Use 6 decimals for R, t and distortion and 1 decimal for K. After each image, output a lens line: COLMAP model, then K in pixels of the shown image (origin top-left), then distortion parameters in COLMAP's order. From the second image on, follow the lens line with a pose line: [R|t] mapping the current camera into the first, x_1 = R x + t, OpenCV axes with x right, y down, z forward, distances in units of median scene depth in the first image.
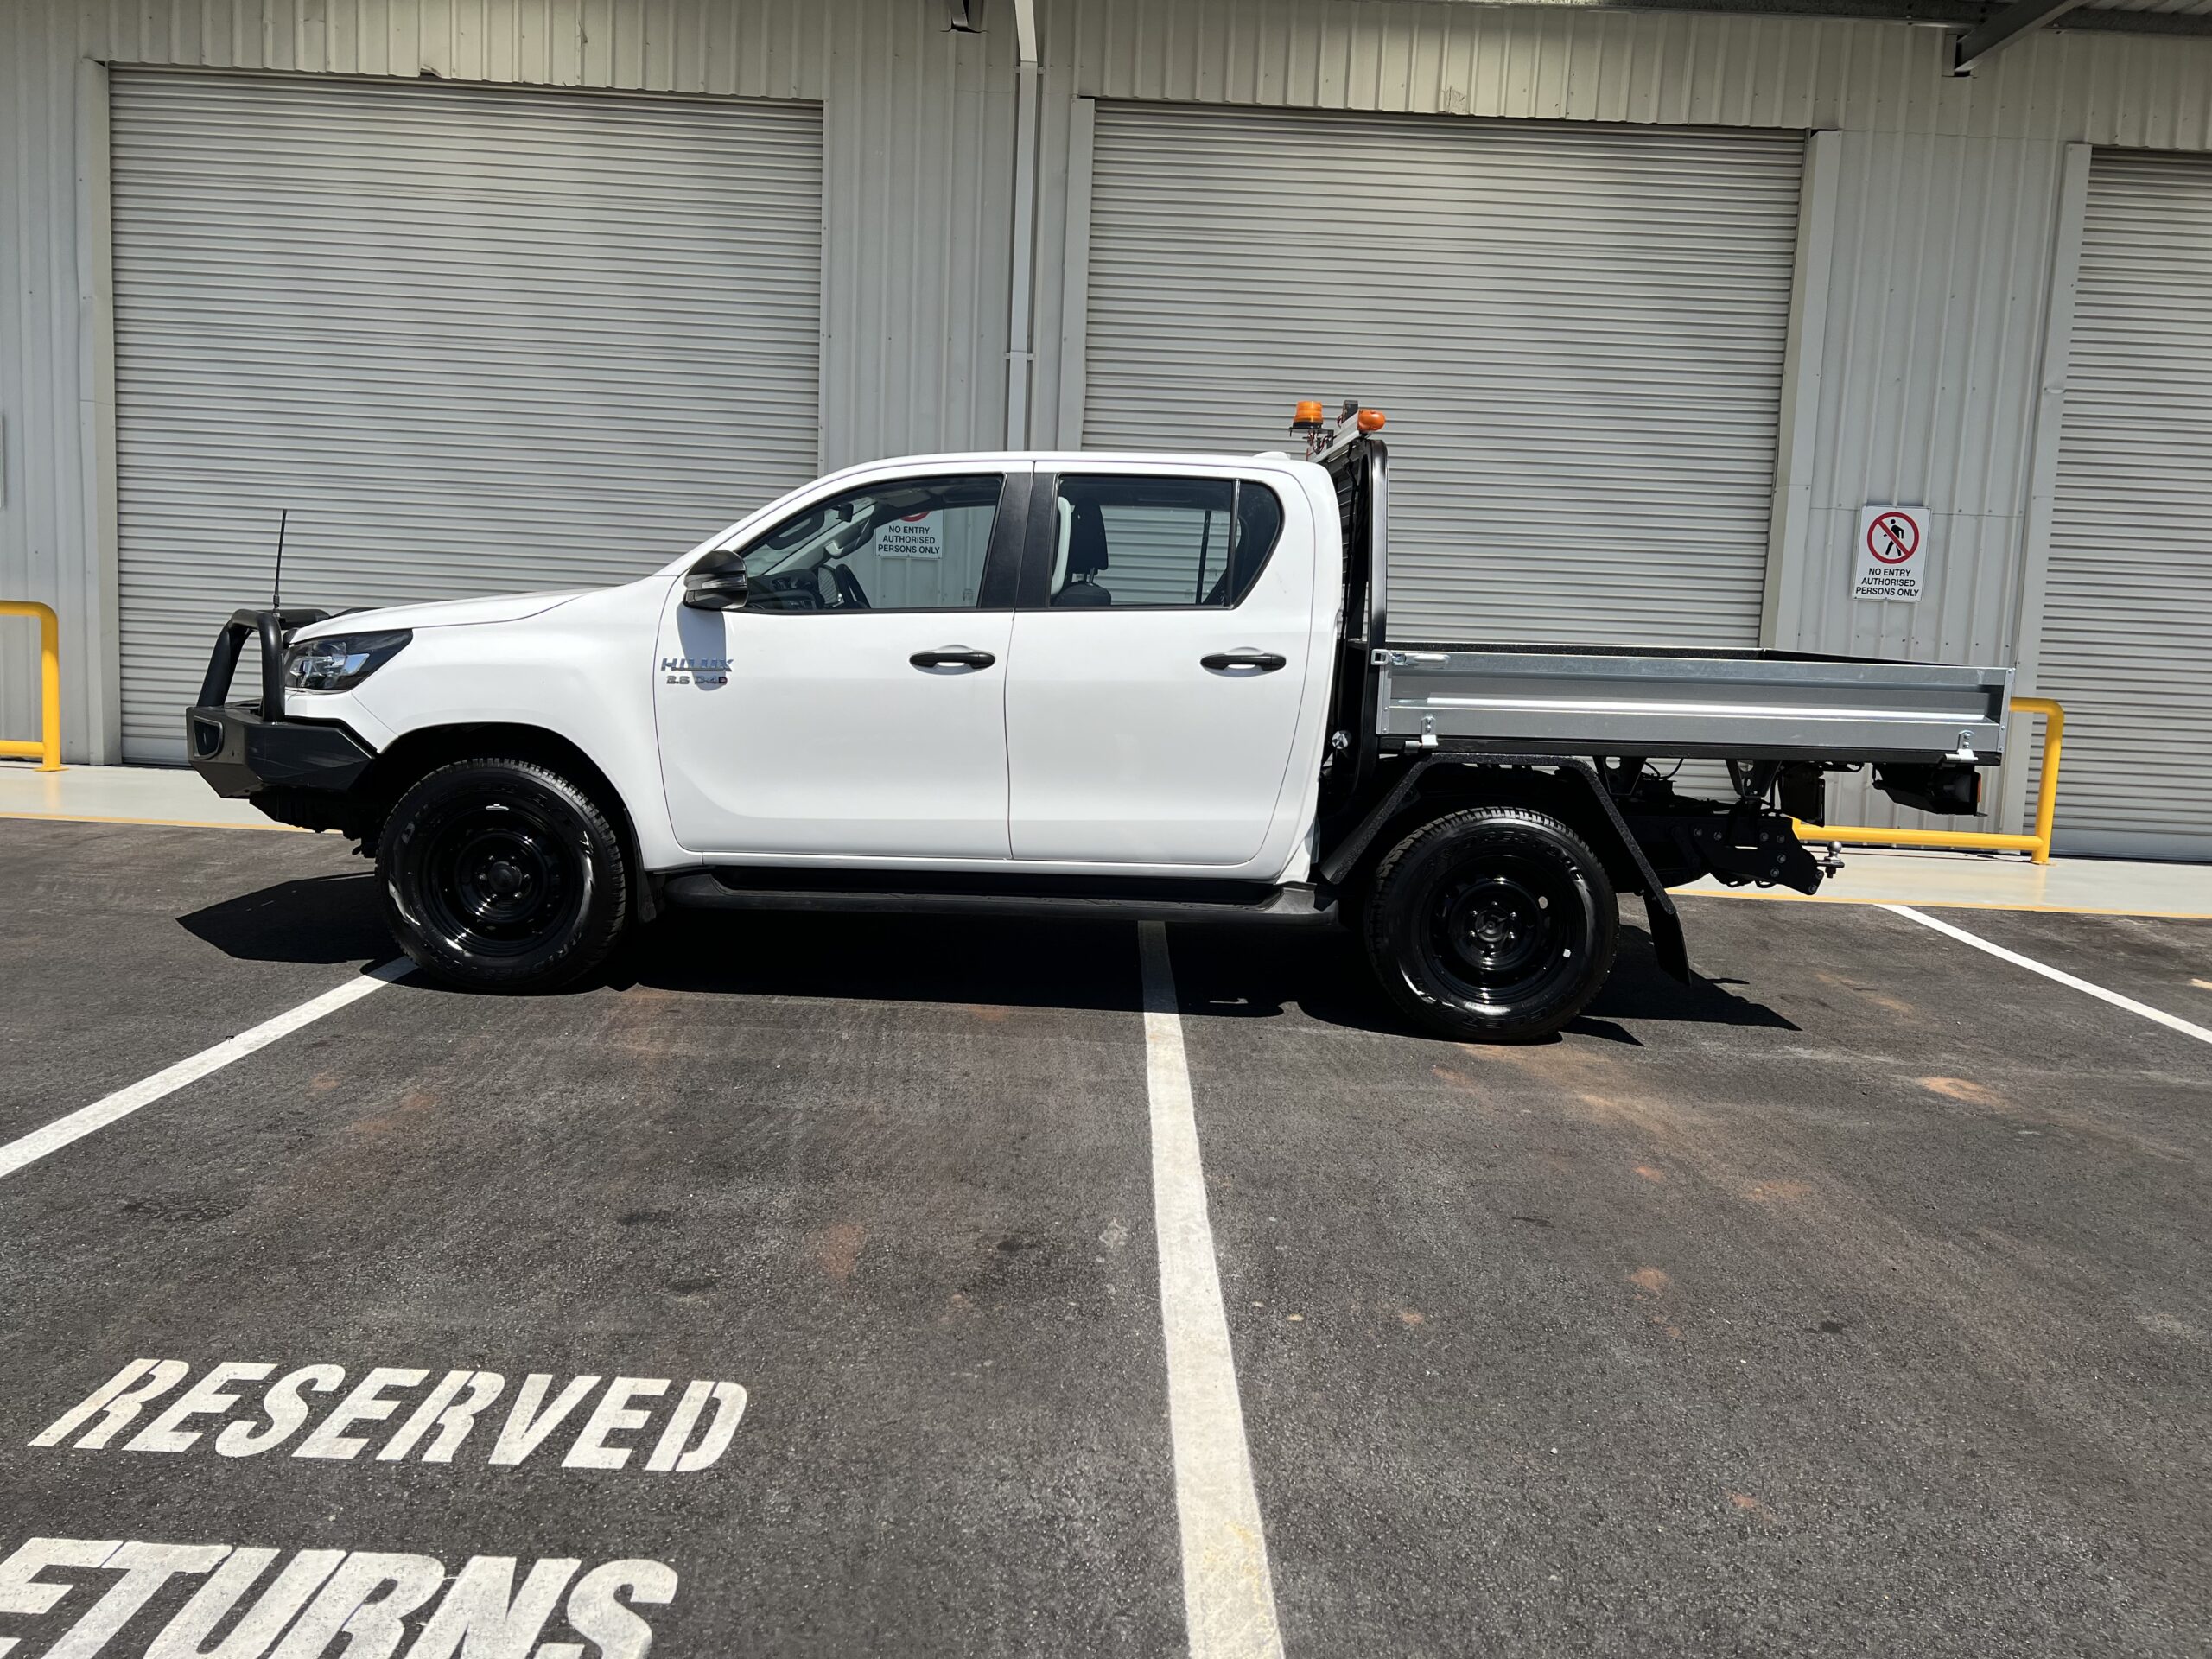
lens RADIAL K [[1658.4, 0, 1070.8], [0, 1658.4, 835.6], [0, 0, 1]] dist [0.061544, -0.067055]
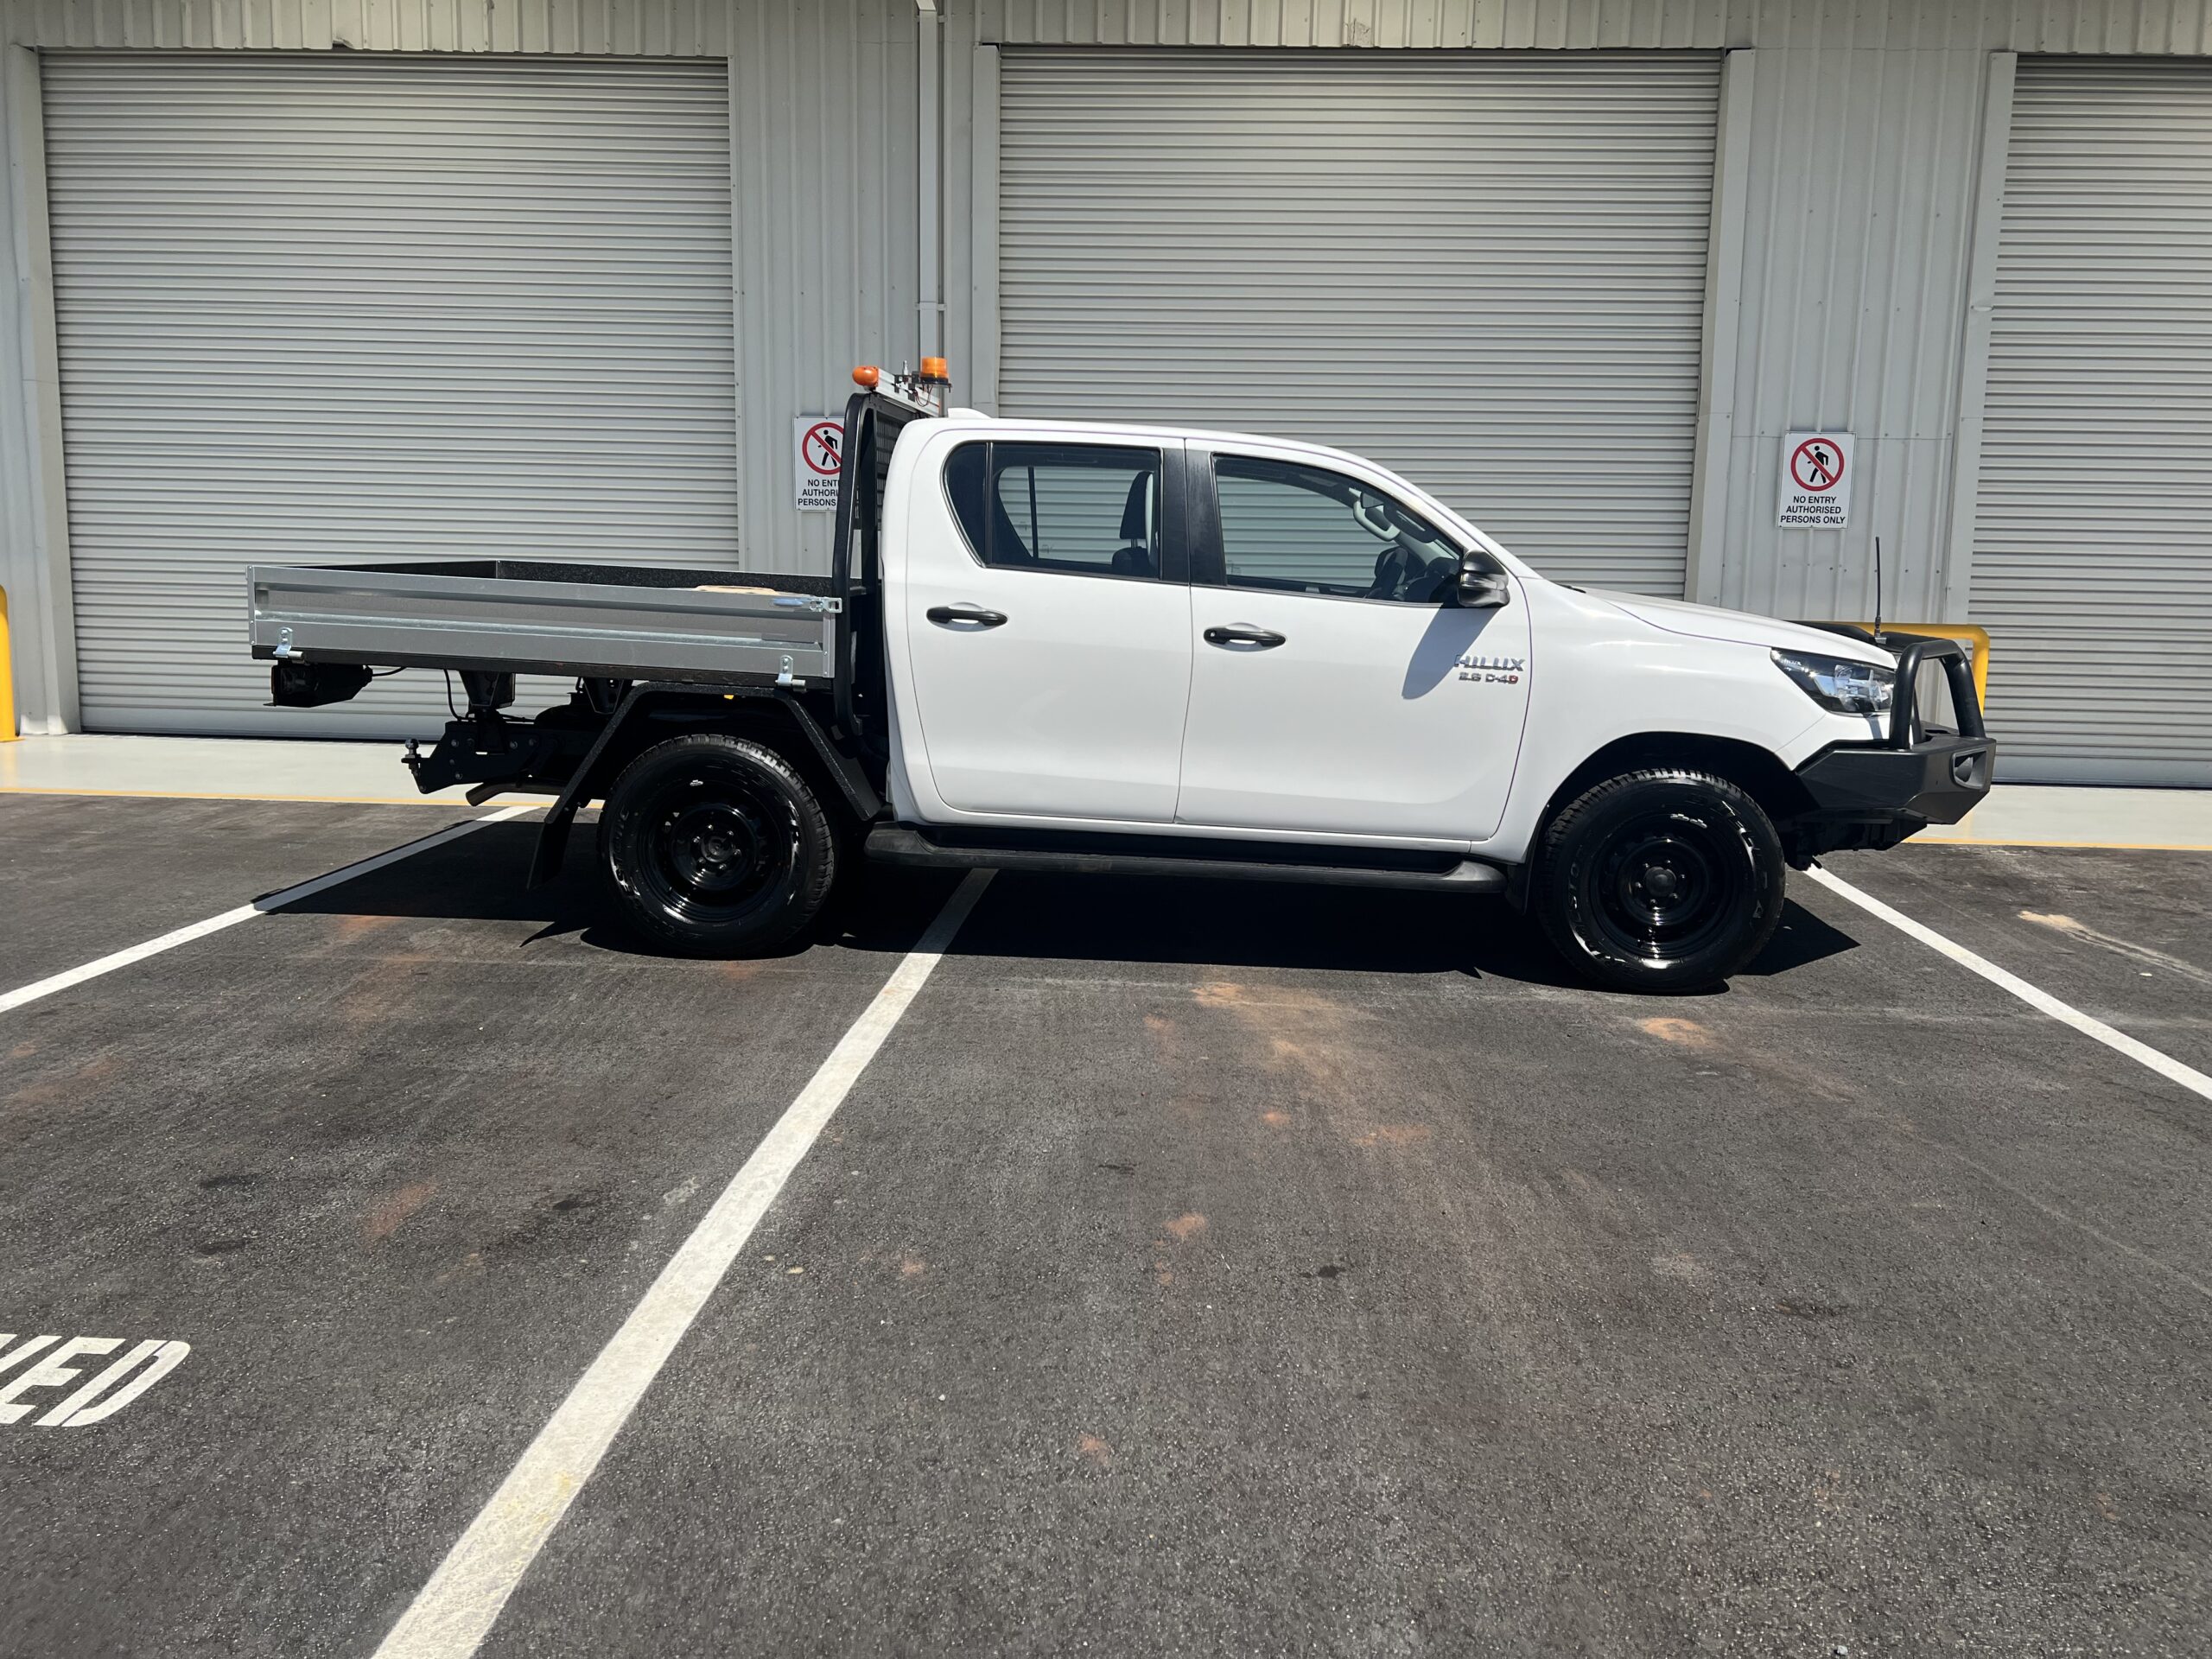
lens RADIAL K [[1658.4, 0, 1103.7], [0, 1658.4, 813.8], [0, 0, 1]] dist [0.061544, -0.067055]
pose [[0.998913, -0.020012, -0.042089, 0.228144], [0.021006, 0.999508, 0.023312, -0.008612], [0.041602, -0.024170, 0.998842, -0.011410]]
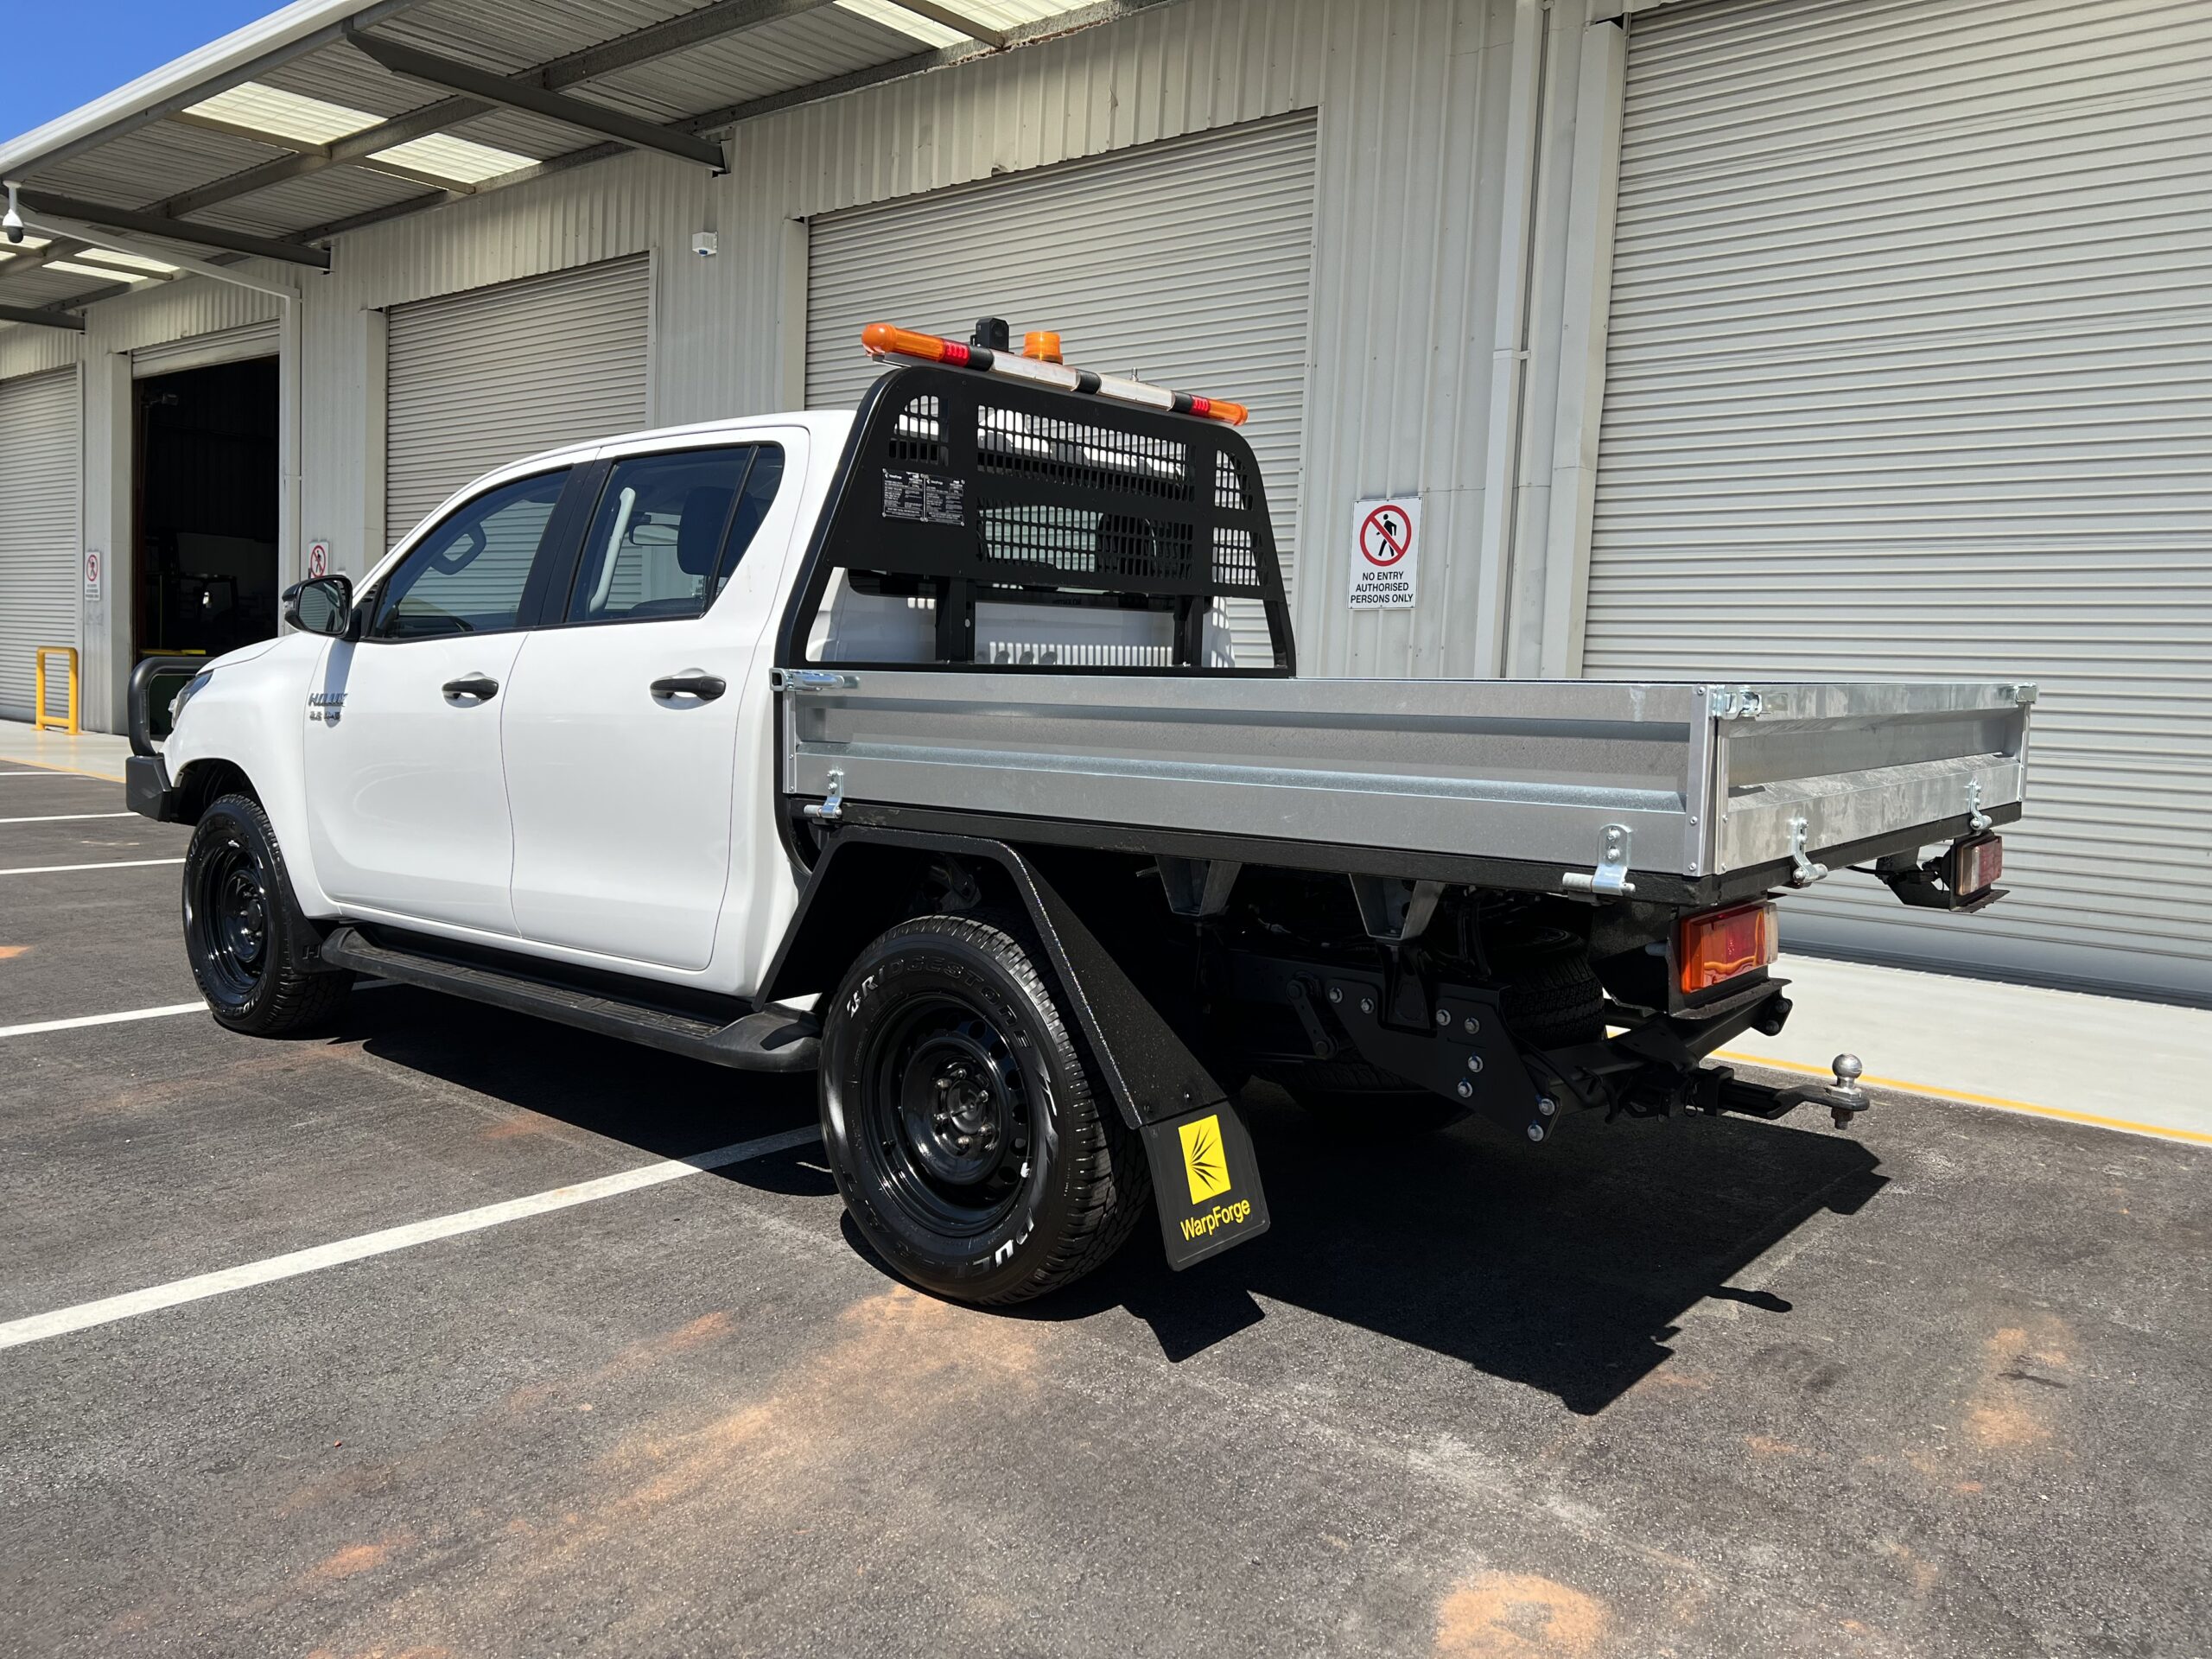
lens RADIAL K [[1658.4, 0, 1108.0], [0, 1658.4, 818.9], [0, 0, 1]] dist [0.061544, -0.067055]
pose [[0.773777, 0.036909, -0.632382, 0.705324], [-0.079812, 0.996026, -0.039523, -0.034407], [0.628411, 0.081054, 0.773647, 0.559099]]
